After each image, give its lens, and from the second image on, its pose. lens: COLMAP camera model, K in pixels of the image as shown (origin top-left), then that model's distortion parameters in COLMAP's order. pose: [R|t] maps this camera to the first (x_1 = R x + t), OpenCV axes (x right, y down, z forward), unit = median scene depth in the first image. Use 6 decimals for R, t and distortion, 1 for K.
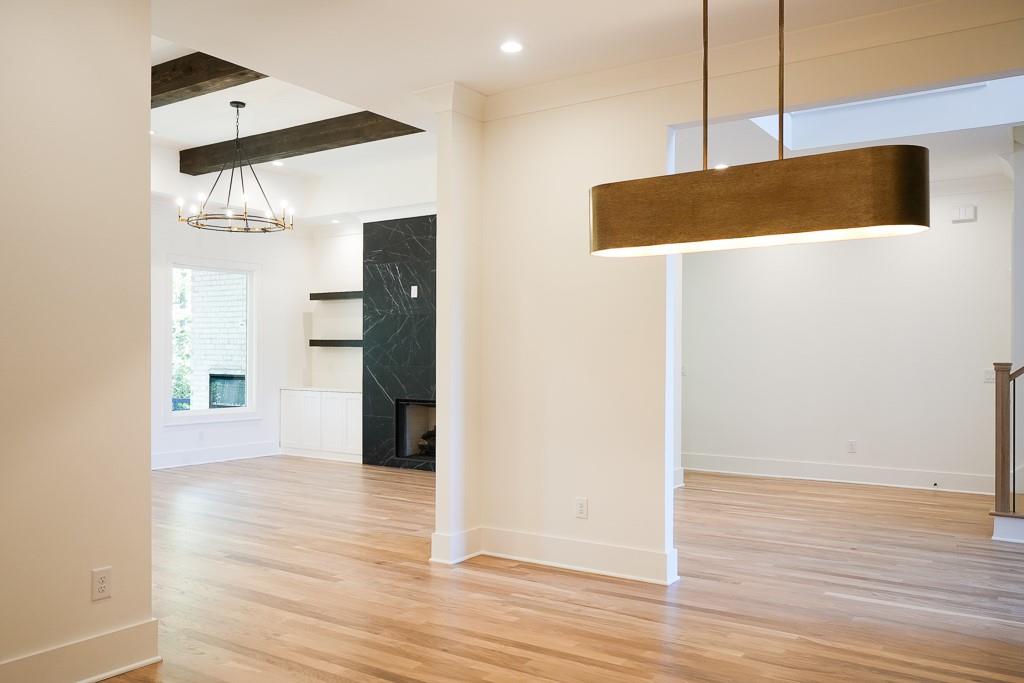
lens RADIAL K [[837.2, 0, 512.0], [0, 837.2, 341.5], [0, 0, 1]] dist [-0.001746, 0.003133]
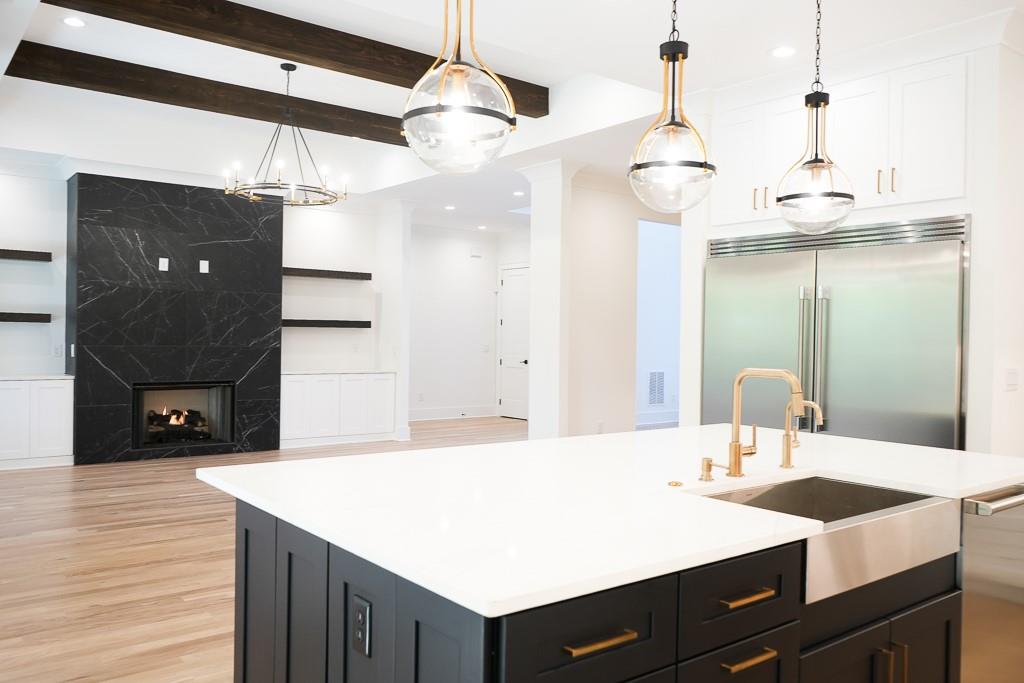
lens RADIAL K [[809.8, 0, 512.0], [0, 809.8, 341.5], [0, 0, 1]] dist [-0.008756, -0.001102]
pose [[0.299785, -0.003277, 0.954001, -1.564965], [-0.023383, 0.999668, 0.010782, 0.011438], [-0.953720, -0.025540, 0.299609, 0.687880]]
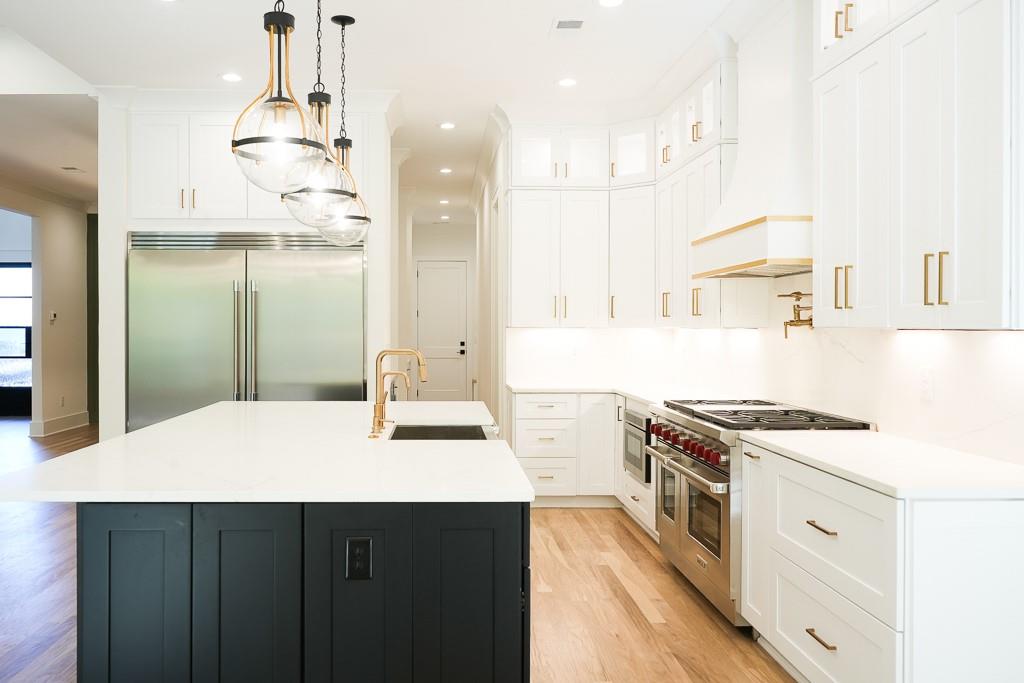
lens RADIAL K [[831.6, 0, 458.4], [0, 831.6, 328.2], [0, 0, 1]] dist [-0.006663, -0.002191]
pose [[-0.582517, -0.003440, 0.812811, -1.655237], [-0.006610, 0.999978, -0.000505, 0.012746], [-0.812792, -0.005667, -0.582527, 1.068507]]
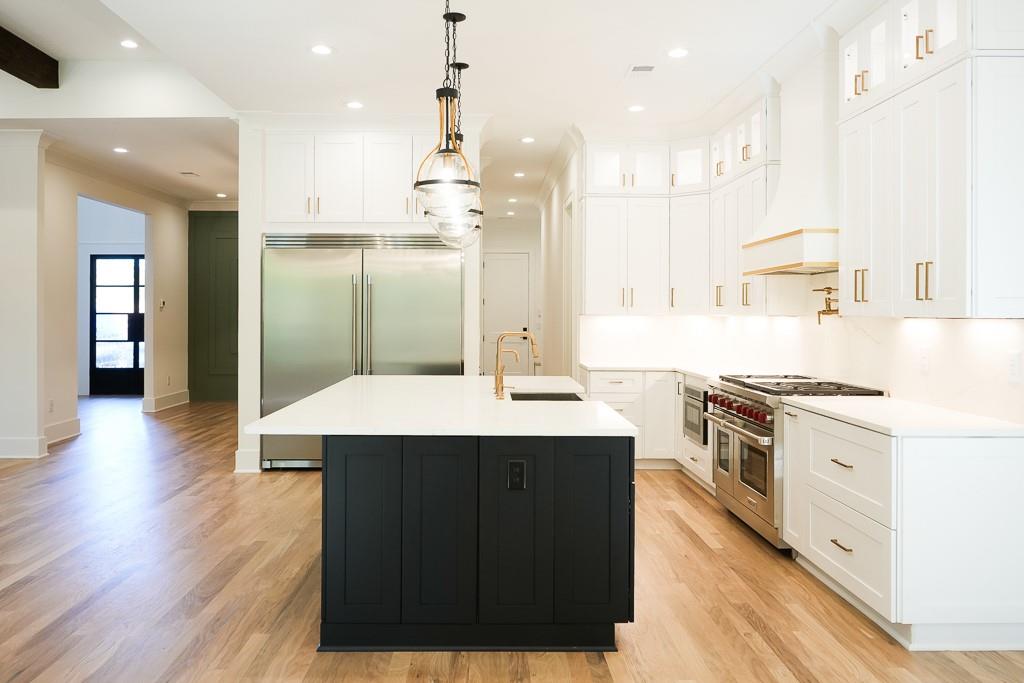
lens RADIAL K [[826.8, 0, 490.9], [0, 826.8, 308.8], [0, 0, 1]] dist [-0.003110, -0.003831]
pose [[-0.571139, 0.001211, 0.820852, -1.779500], [-0.009019, 0.999929, -0.007750, 0.012389], [-0.820804, -0.011829, -0.571088, 1.238168]]
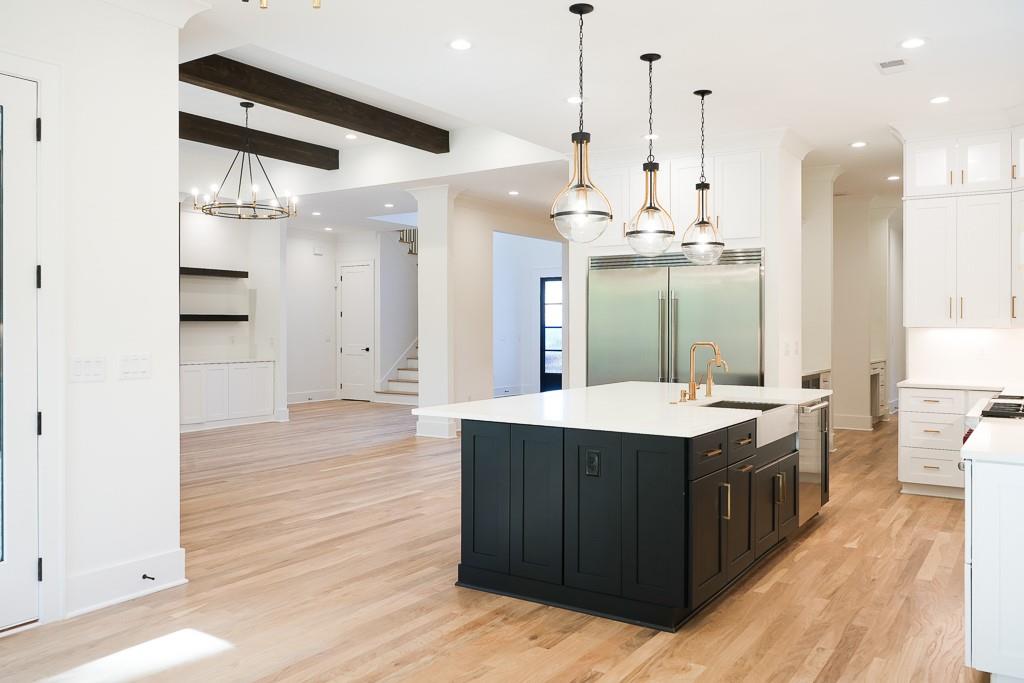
lens RADIAL K [[817.4, 0, 514.5], [0, 817.4, 326.1], [0, 0, 1]] dist [-0.006021, -0.000949]
pose [[-0.016094, -0.001168, 0.999870, -2.001413], [-0.008617, 0.999962, 0.001029, 0.012346], [-0.999833, -0.008599, -0.016104, 0.933259]]
